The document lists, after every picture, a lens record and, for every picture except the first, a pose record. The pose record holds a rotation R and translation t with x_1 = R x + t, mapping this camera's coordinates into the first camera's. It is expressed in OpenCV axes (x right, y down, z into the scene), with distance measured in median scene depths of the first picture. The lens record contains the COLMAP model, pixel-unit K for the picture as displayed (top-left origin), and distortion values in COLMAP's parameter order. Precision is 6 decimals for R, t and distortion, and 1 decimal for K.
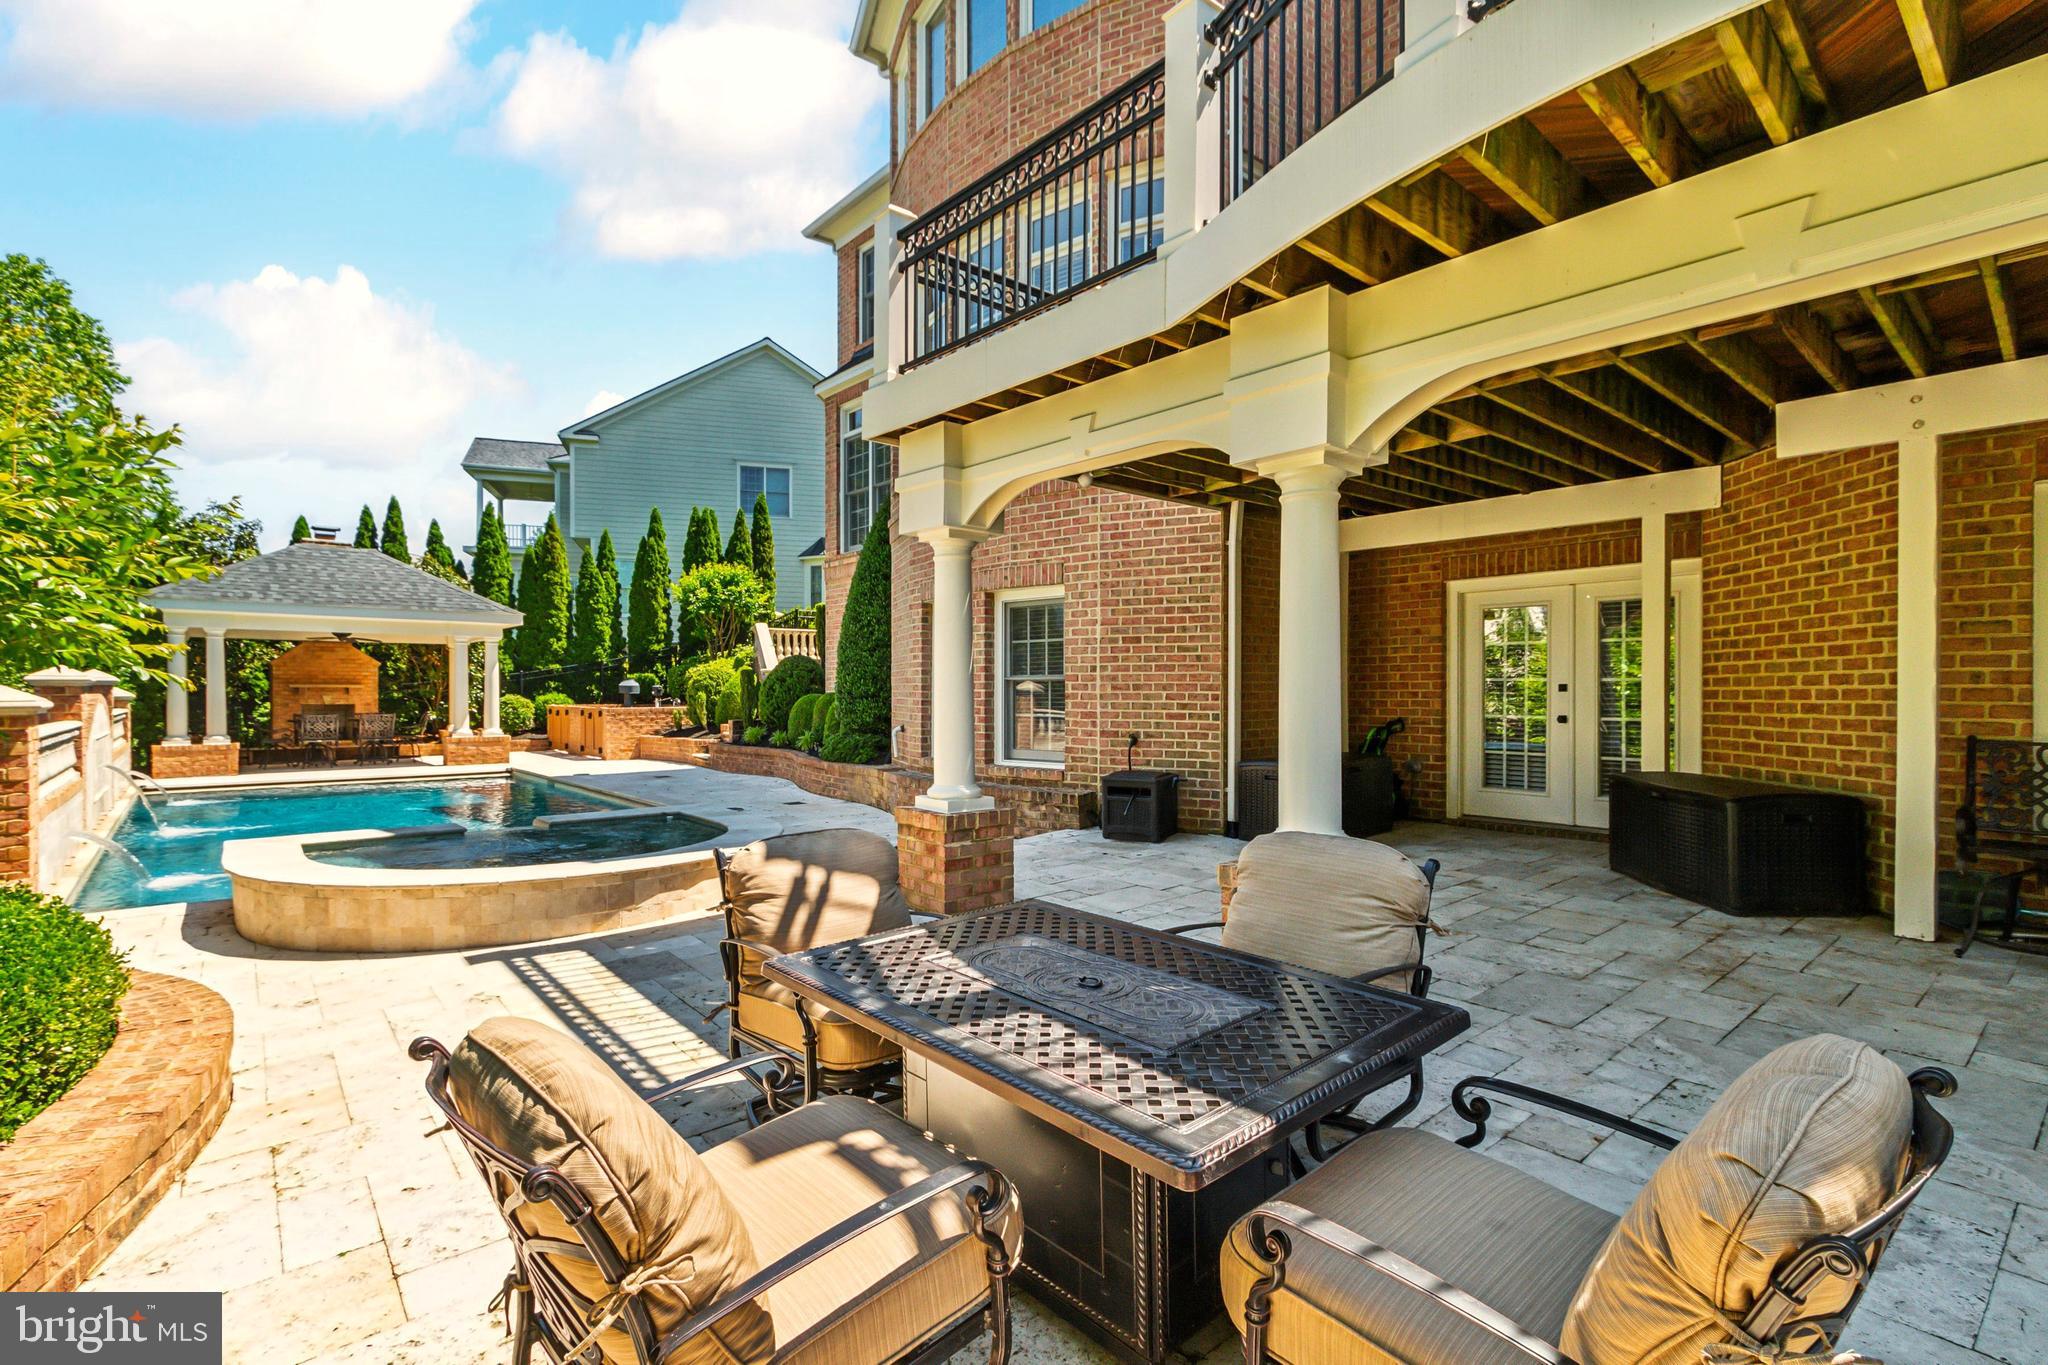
lens RADIAL K [[958.5, 0, 1031.2], [0, 958.5, 695.4], [0, 0, 1]] dist [0.001232, -0.001713]
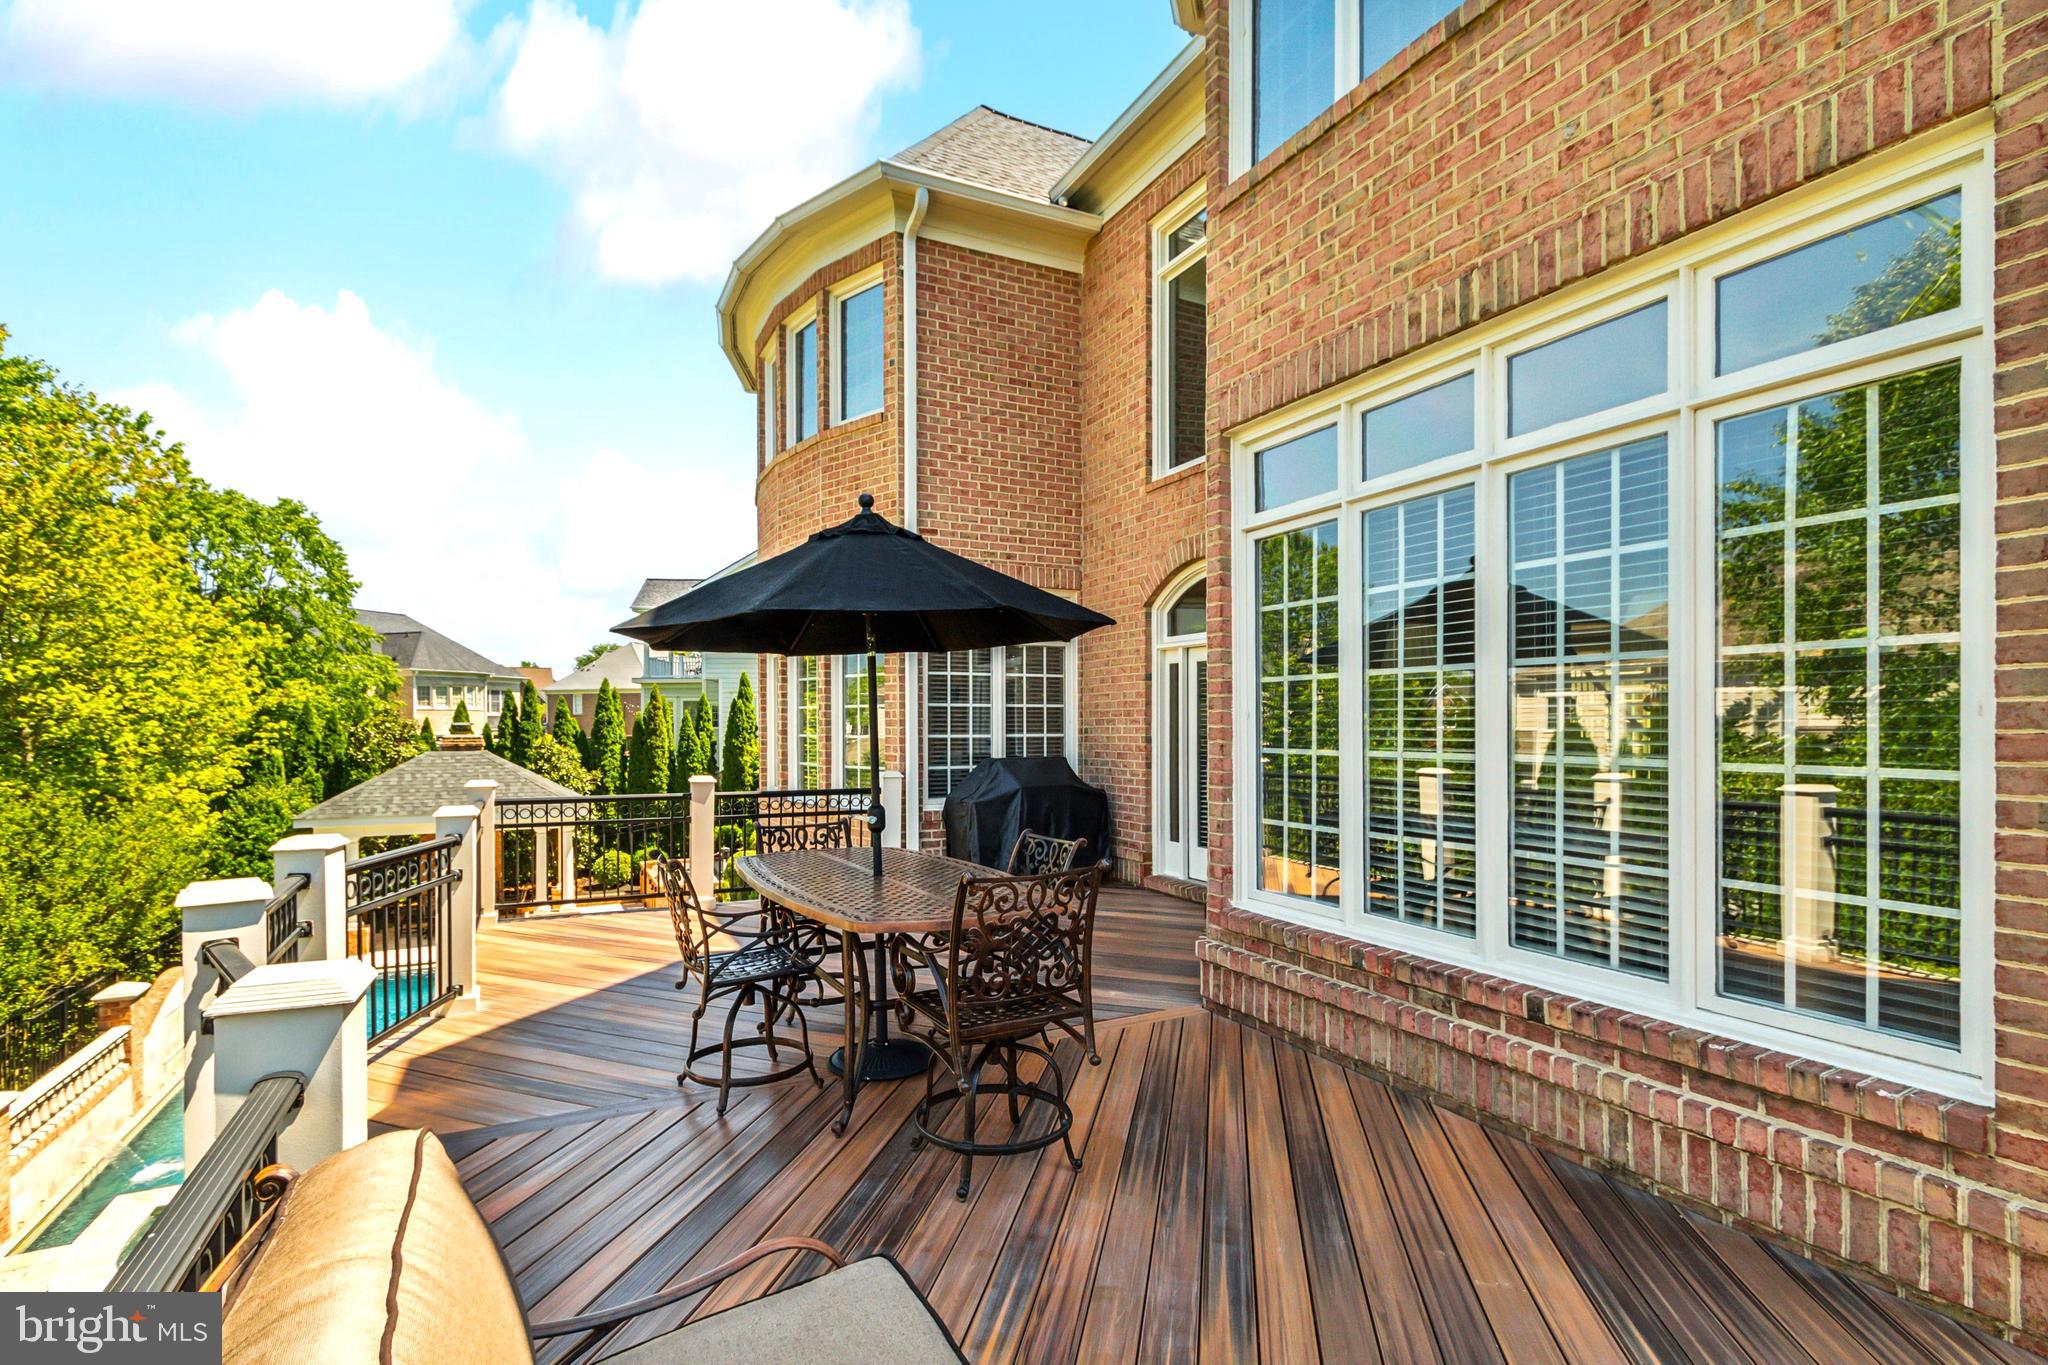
lens RADIAL K [[954.8, 0, 1012.0], [0, 954.8, 708.8], [0, 0, 1]] dist [0.013623, -0.009350]
pose [[0.968788, -0.006012, -0.247818, 0.267074], [0.001369, 0.999820, -0.018906, -0.184885], [0.247887, 0.017977, 0.968622, -0.012810]]
